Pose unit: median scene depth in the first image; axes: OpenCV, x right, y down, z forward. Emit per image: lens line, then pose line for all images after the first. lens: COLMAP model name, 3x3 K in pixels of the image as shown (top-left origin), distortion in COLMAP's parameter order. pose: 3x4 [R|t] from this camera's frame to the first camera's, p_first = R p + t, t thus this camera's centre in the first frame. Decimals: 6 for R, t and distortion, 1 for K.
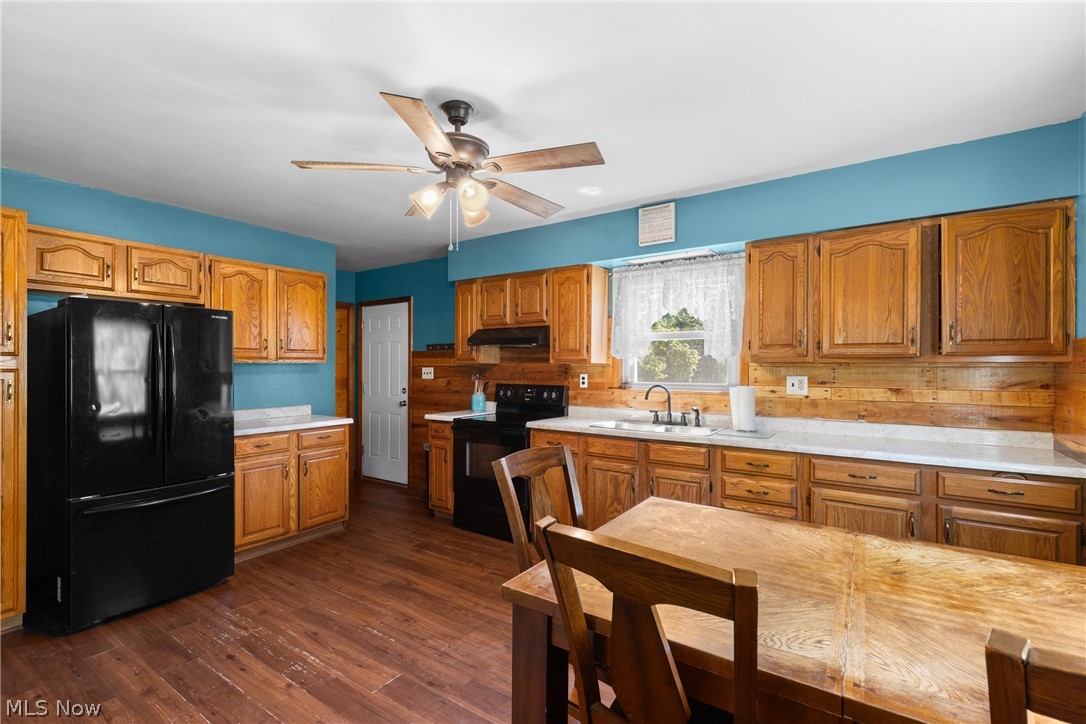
lens RADIAL K [[490.6, 0, 543.7], [0, 490.6, 368.6], [0, 0, 1]] dist [0.003271, 0.000241]
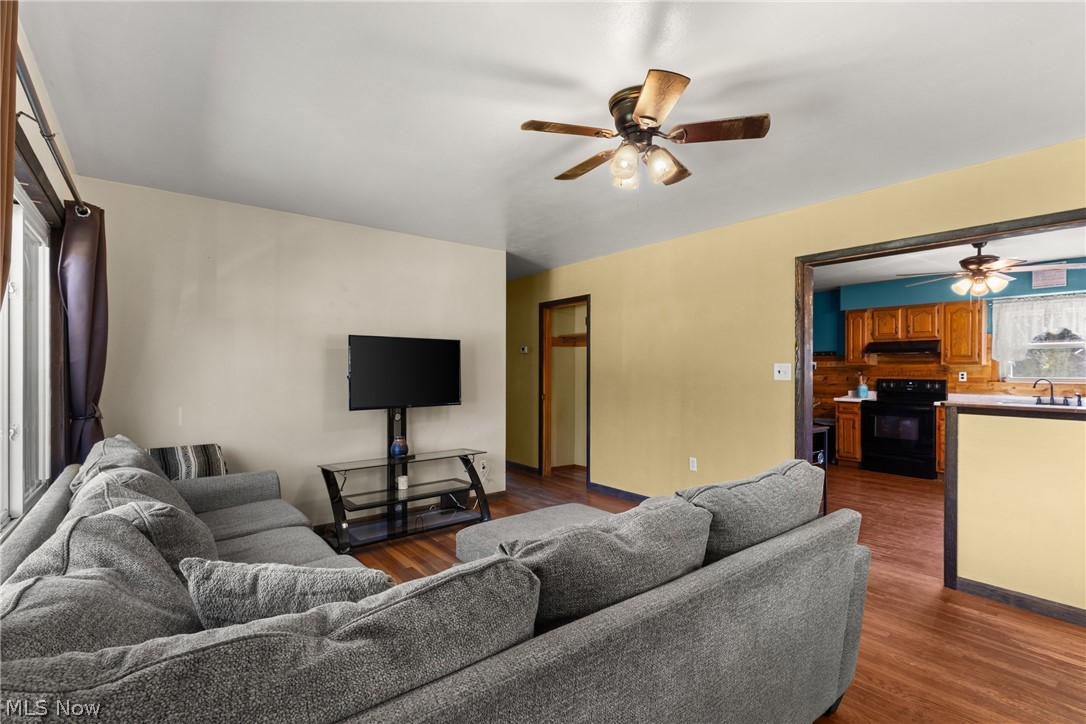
lens RADIAL K [[490.6, 0, 543.7], [0, 490.6, 368.6], [0, 0, 1]] dist [0.003271, 0.000241]
pose [[0.956793, -0.001425, -0.290766, -0.792247], [0.000743, 0.999997, -0.002455, 0.004170], [0.290769, 0.002133, 0.956791, -0.891799]]
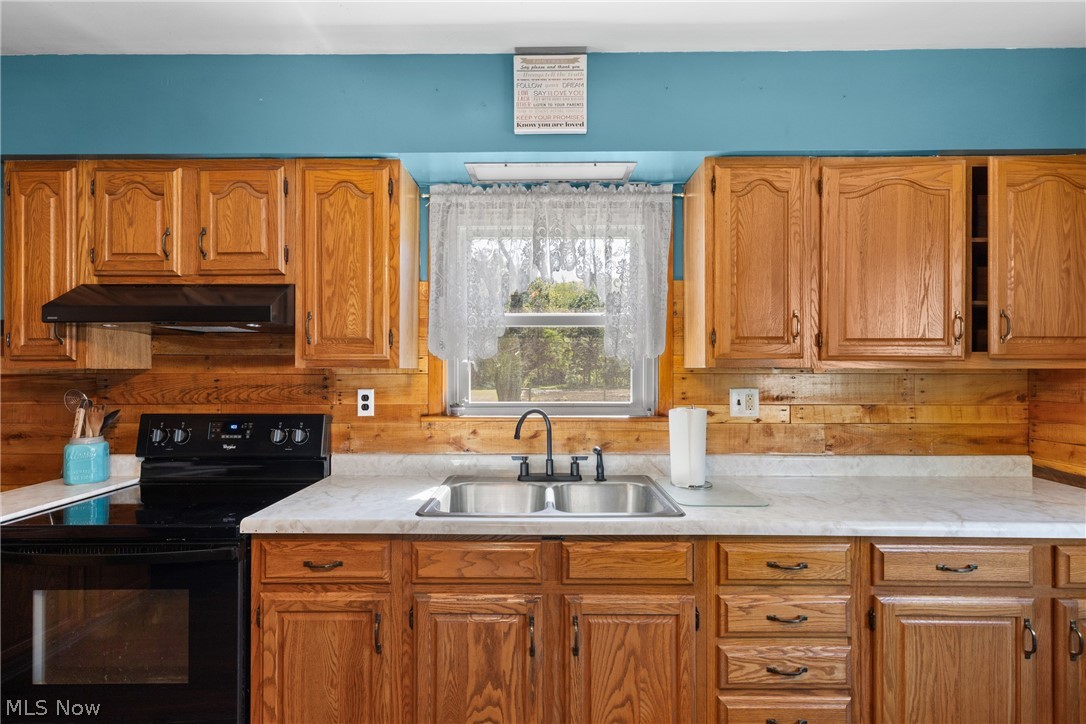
lens RADIAL K [[485.6, 0, 541.3], [0, 485.6, 366.0], [0, 0, 1]] dist [0.003637, 0.000276]
pose [[0.830286, -0.003002, 0.557329, -0.053244], [0.004034, 0.999992, -0.000624, -0.013429], [-0.557323, 0.002766, 0.830291, 0.555281]]
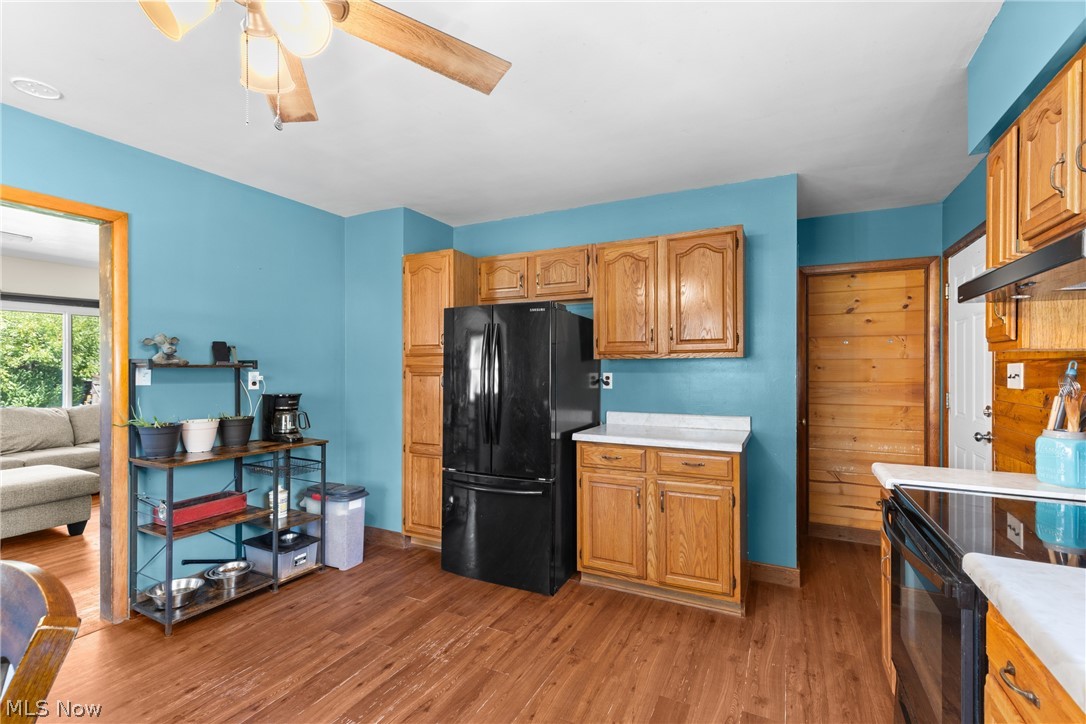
lens RADIAL K [[485.6, 0, 541.3], [0, 485.6, 366.0], [0, 0, 1]] dist [0.003637, 0.000276]
pose [[0.130533, -0.003476, -0.991438, 0.213298], [-0.003138, 0.999987, -0.003920, 0.005095], [0.991439, 0.003623, 0.130520, 0.738985]]
